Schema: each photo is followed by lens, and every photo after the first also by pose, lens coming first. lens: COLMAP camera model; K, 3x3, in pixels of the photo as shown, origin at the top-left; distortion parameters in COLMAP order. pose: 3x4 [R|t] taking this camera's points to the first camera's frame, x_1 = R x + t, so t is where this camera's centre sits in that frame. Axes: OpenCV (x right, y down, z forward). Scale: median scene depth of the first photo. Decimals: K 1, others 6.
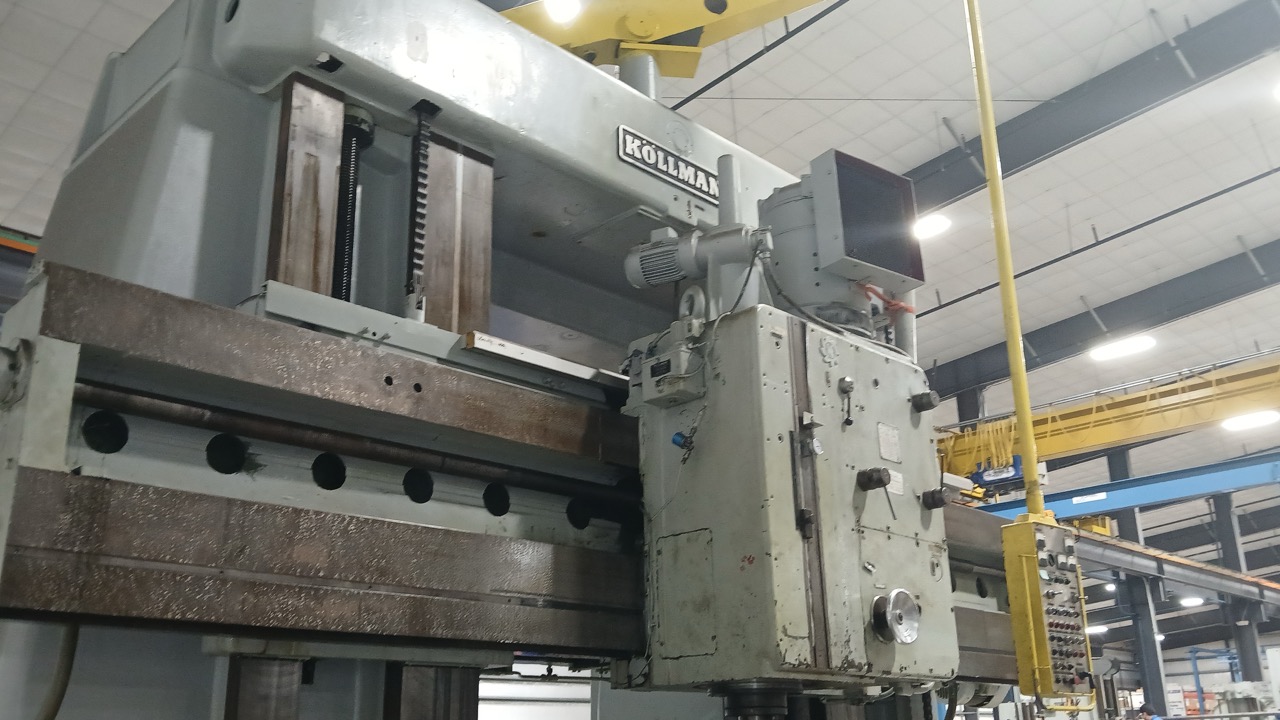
lens RADIAL K [[1137.7, 0, 647.7], [0, 1137.7, 361.5], [0, 0, 1]] dist [0.134262, -0.335276]
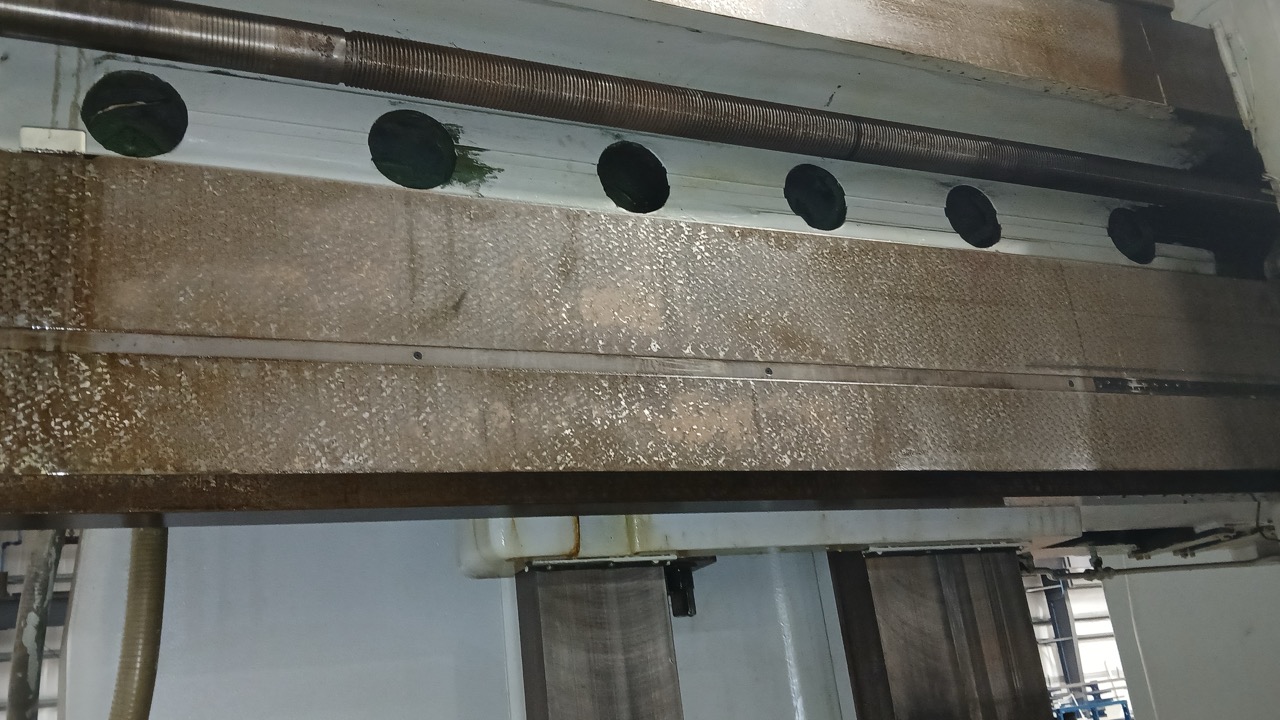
lens RADIAL K [[1148.1, 0, 636.6], [0, 1148.1, 372.4], [0, 0, 1]] dist [0.116087, -0.277093]
pose [[0.935838, -0.194611, -0.293826, -0.133960], [0.206462, 0.978408, 0.009550, 0.151836], [0.285624, -0.069601, 0.955811, 0.475848]]
